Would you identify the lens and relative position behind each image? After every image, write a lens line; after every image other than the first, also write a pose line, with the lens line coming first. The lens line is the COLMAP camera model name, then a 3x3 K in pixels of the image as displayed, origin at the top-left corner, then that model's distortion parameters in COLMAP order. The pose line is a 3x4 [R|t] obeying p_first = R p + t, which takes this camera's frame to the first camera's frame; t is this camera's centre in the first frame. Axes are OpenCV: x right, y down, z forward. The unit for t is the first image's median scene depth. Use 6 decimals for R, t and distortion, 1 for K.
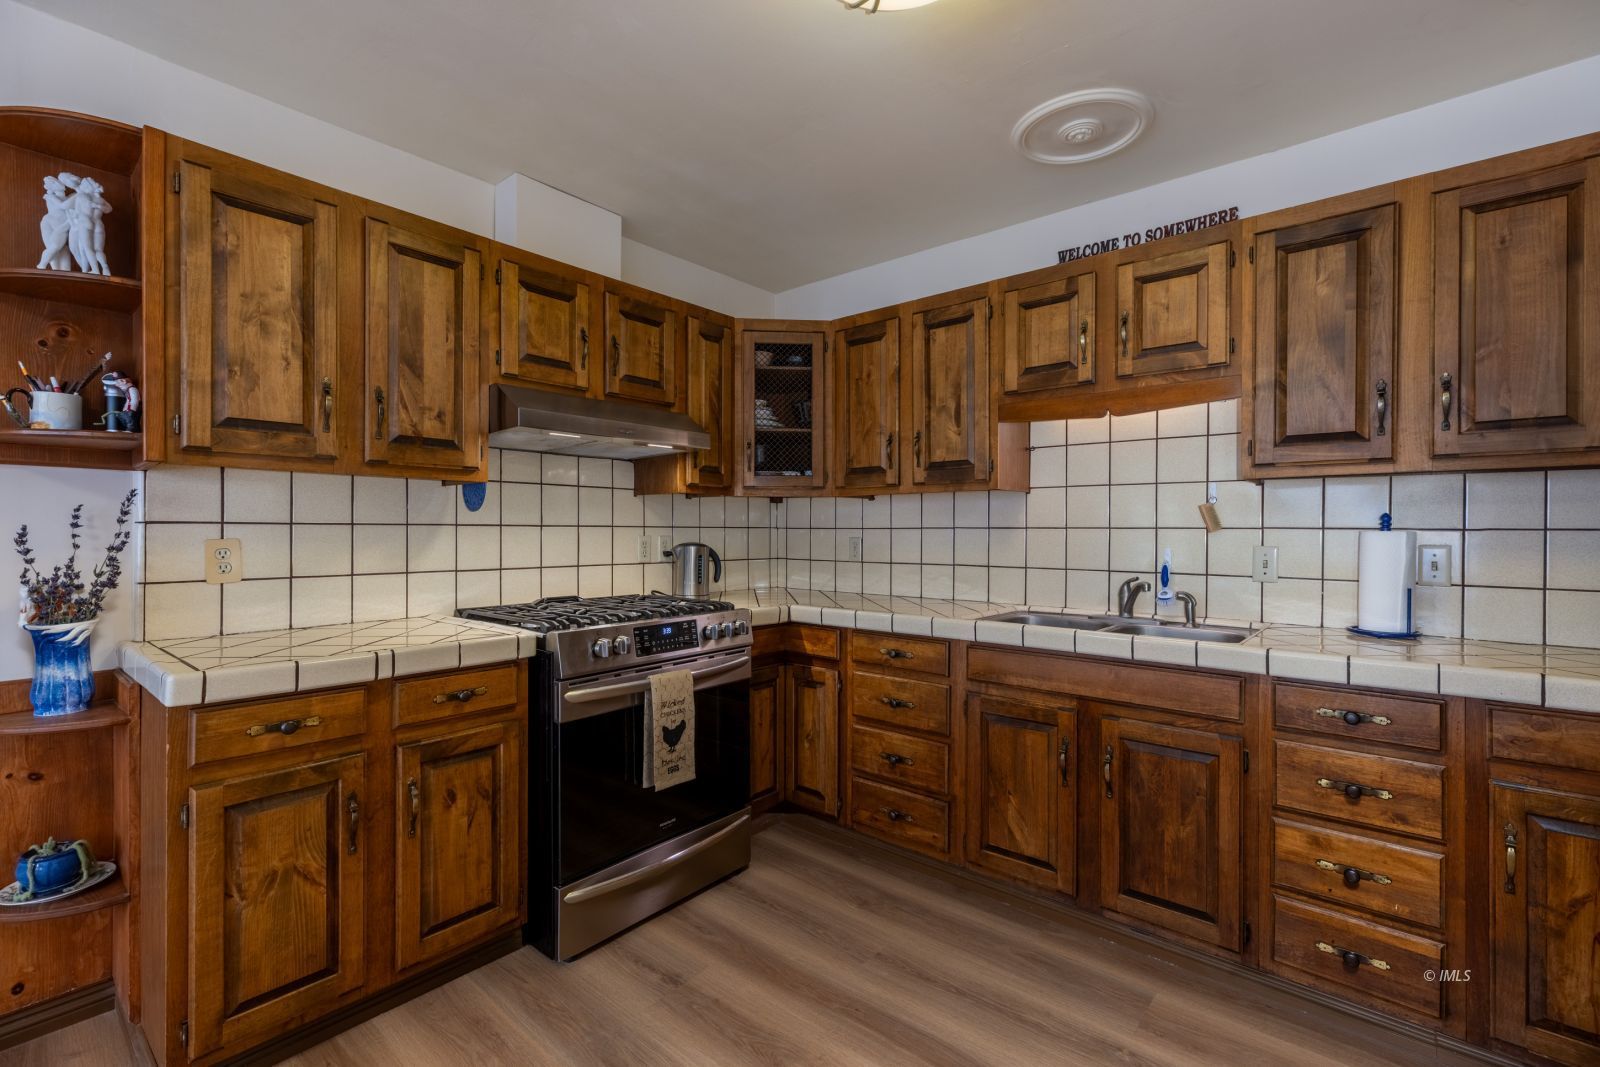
lens RADIAL K [[699.5, 0, 814.1], [0, 699.5, 534.0], [0, 0, 1]] dist [0.003362, -0.001126]
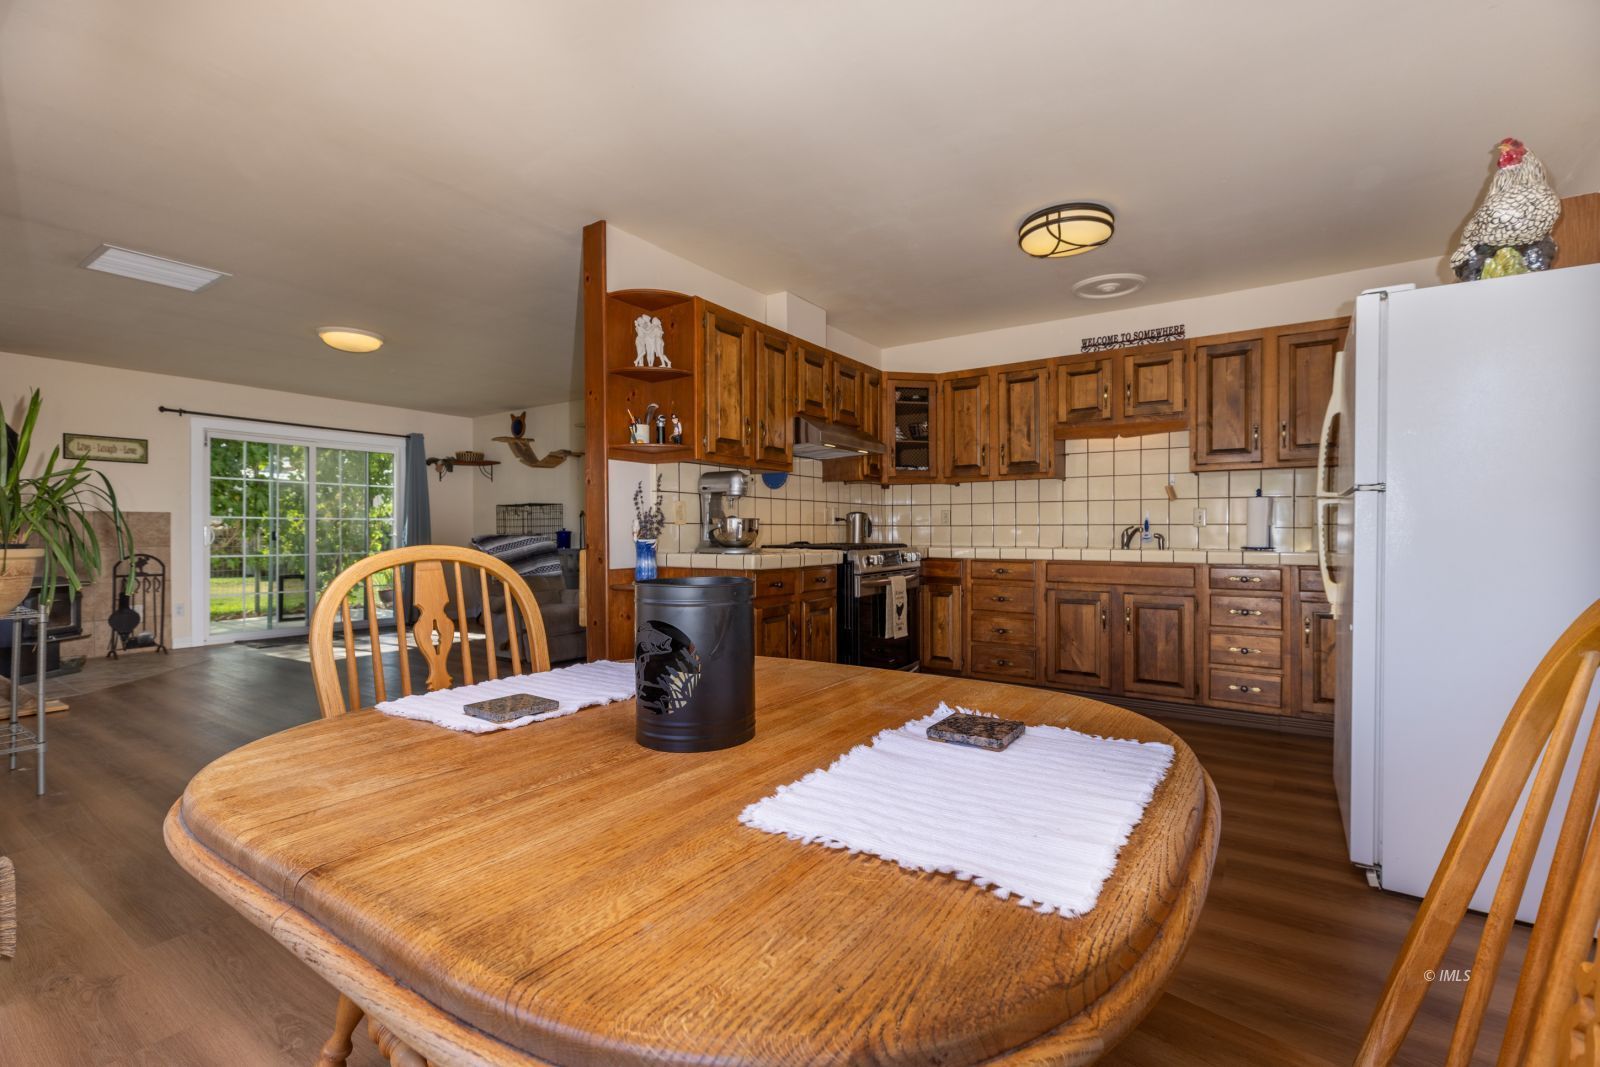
lens RADIAL K [[699.5, 0, 810.1], [0, 699.5, 533.4], [0, 0, 1]] dist [0.003362, -0.001126]
pose [[0.994536, -0.004049, 0.104313, -0.594204], [0.004263, 0.999989, -0.001824, 0.085137], [-0.104304, 0.002259, 0.994543, -0.760275]]
